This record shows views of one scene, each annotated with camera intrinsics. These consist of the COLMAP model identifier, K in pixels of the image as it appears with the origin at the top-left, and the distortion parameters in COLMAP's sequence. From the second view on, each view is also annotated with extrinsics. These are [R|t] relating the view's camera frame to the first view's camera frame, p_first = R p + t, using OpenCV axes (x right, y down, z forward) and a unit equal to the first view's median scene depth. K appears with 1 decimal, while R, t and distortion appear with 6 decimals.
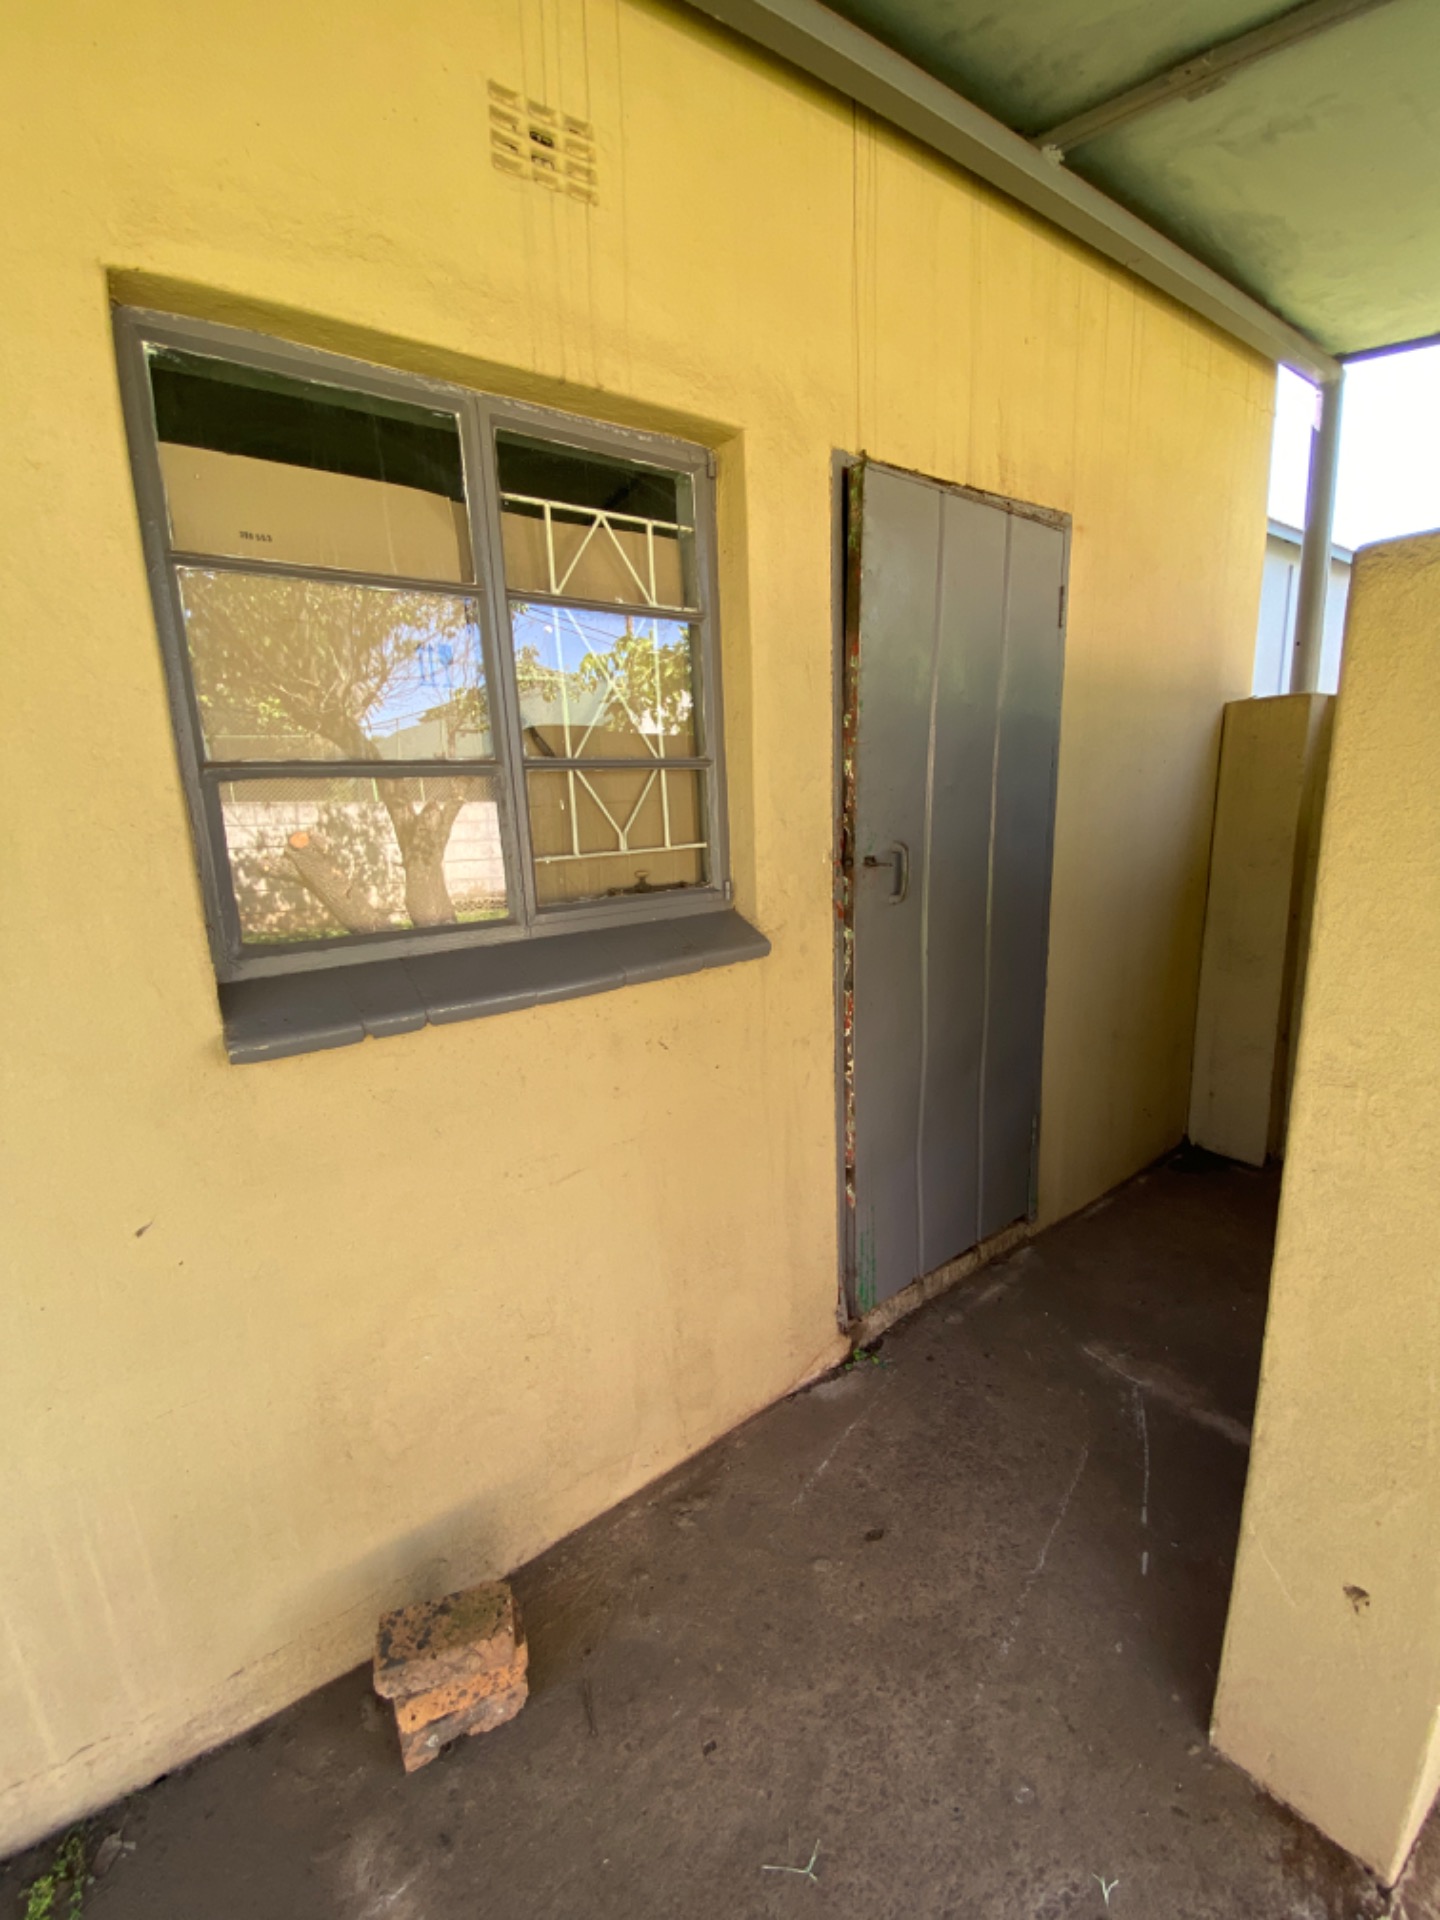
lens RADIAL K [[789.8, 0, 722.5], [0, 789.8, 952.2], [0, 0, 1]] dist [-0.022791, -0.002311]
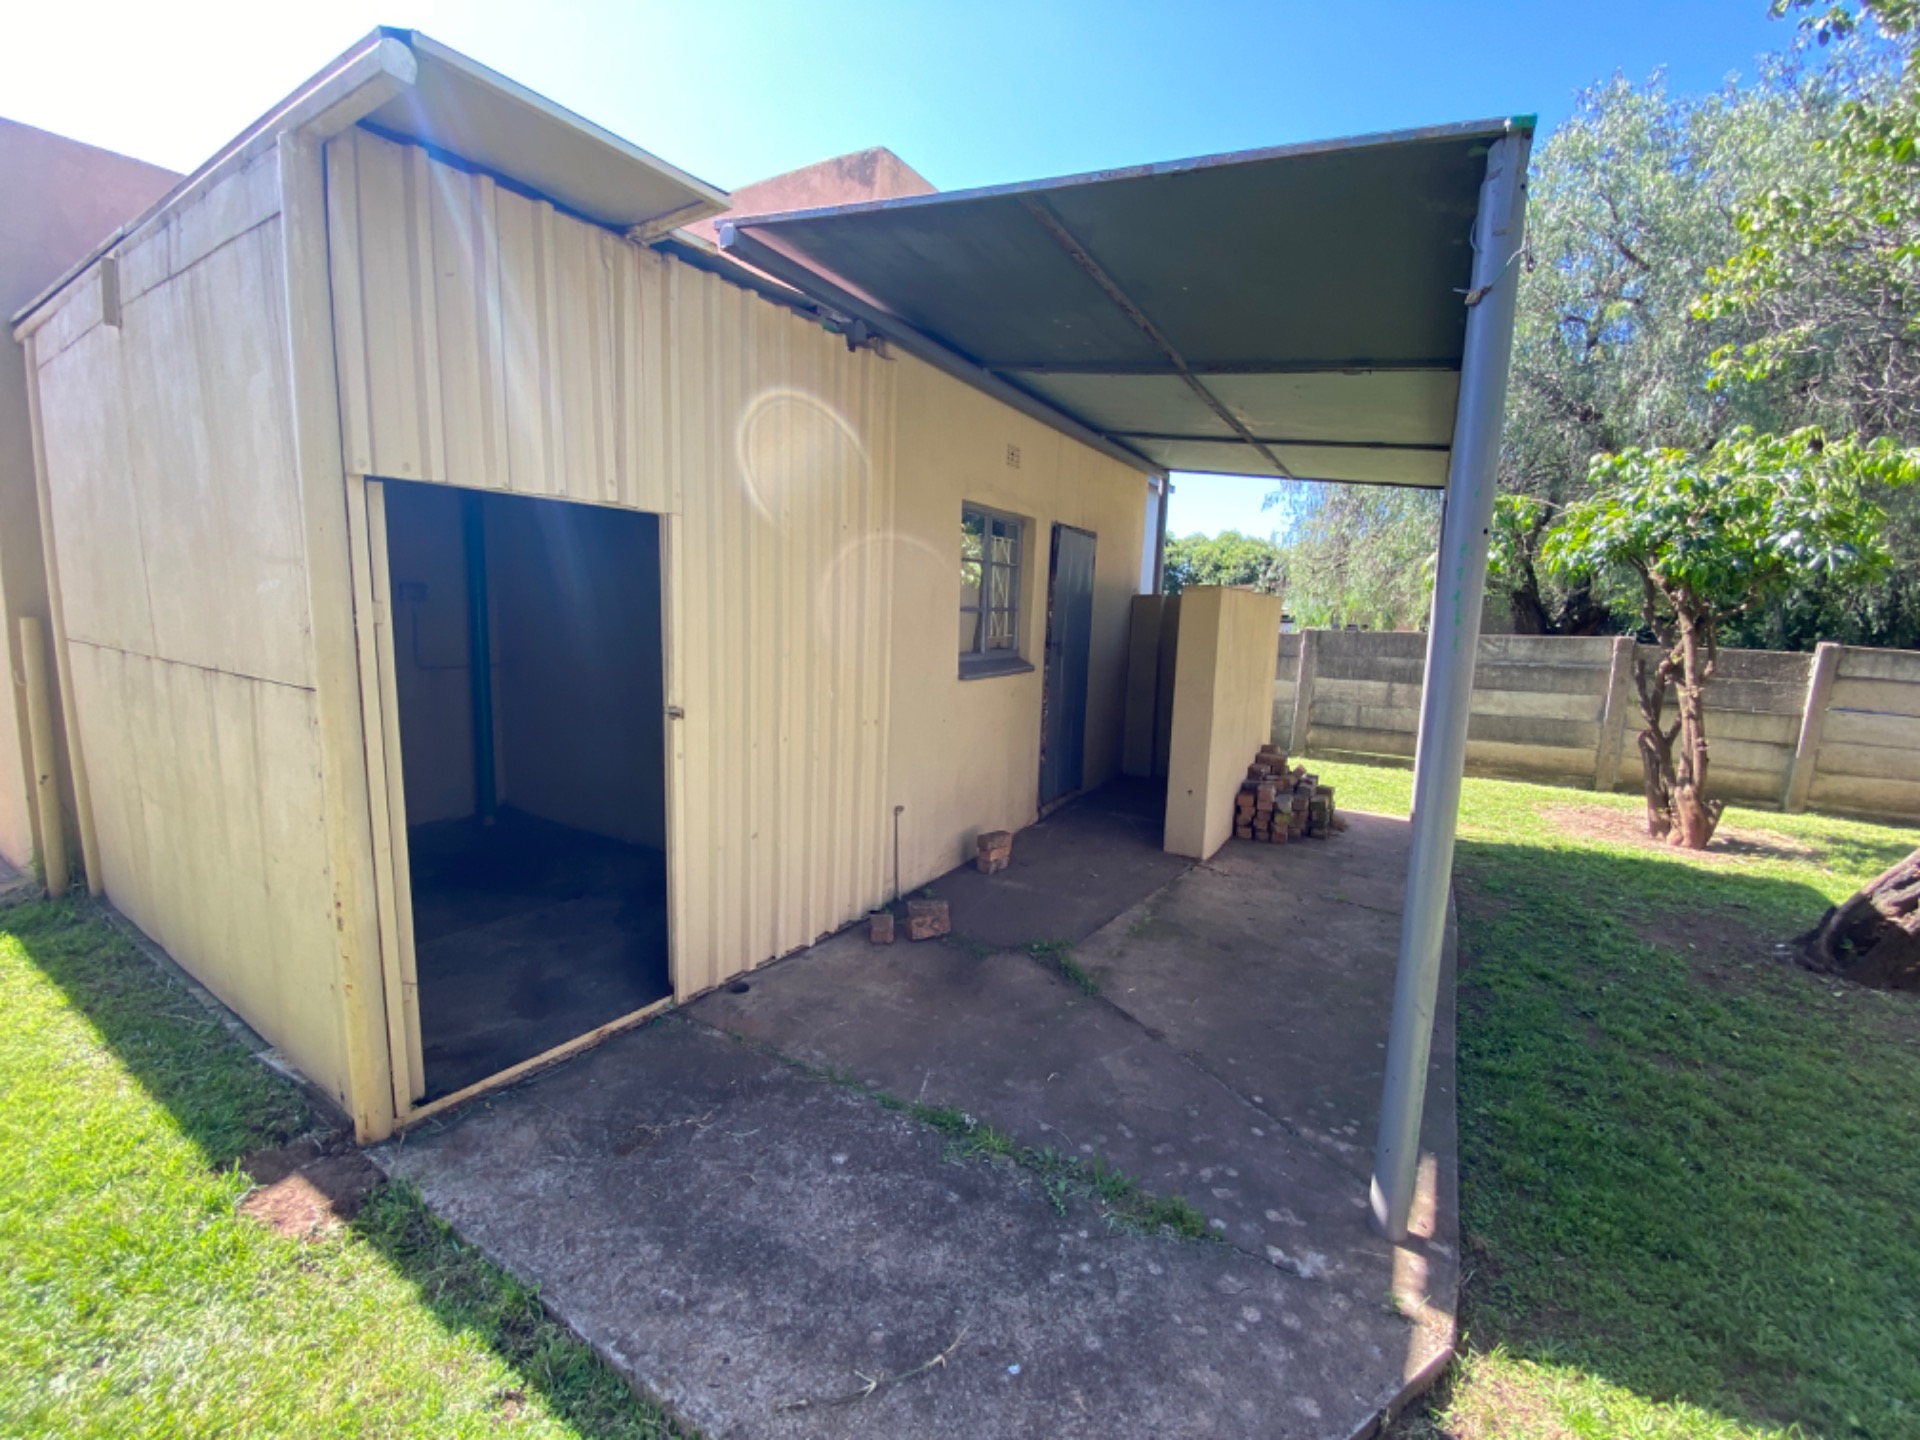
lens RADIAL K [[789.8, 0, 957.4], [0, 789.8, 722.4], [0, 0, 1]] dist [-0.022791, -0.002311]
pose [[0.912420, 0.012422, 0.409066, -1.488059], [0.017931, 0.997366, -0.070281, 0.422752], [-0.408862, 0.071461, 0.909794, -1.723979]]
